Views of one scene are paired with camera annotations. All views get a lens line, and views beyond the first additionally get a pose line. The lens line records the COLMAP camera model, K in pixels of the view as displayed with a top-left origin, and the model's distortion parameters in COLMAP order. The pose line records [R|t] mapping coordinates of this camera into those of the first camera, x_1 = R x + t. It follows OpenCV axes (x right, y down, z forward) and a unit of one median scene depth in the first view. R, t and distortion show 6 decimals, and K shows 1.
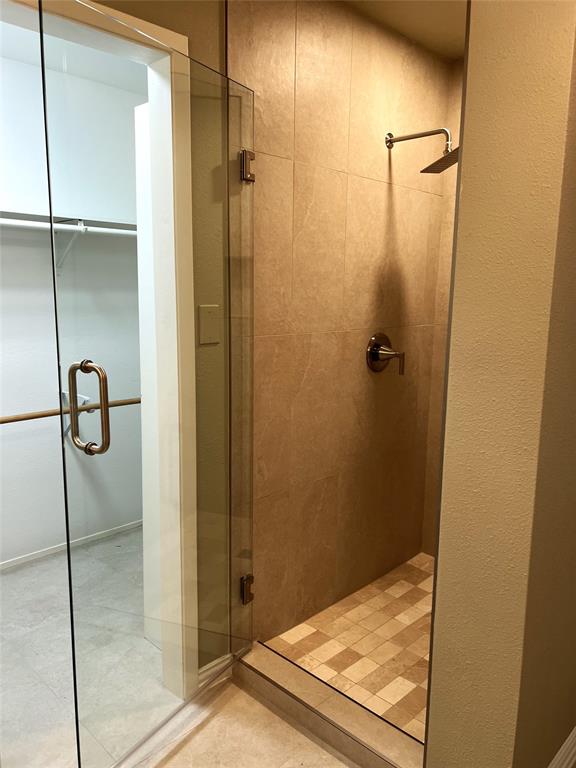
lens RADIAL K [[579.8, 0, 286.8], [0, 579.8, 385.3], [0, 0, 1]] dist [0.044601, -0.051727]
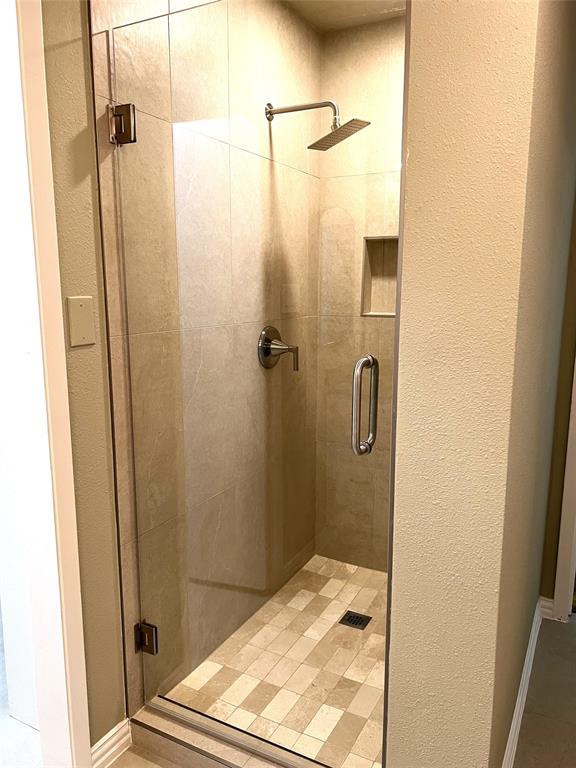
lens RADIAL K [[579.8, 0, 289.8], [0, 579.8, 385.2], [0, 0, 1]] dist [0.044601, -0.051727]
pose [[0.959528, -0.058146, 0.275546, -0.071499], [0.054722, 0.998299, 0.020107, -0.015353], [-0.276247, -0.004215, 0.961078, 0.131914]]
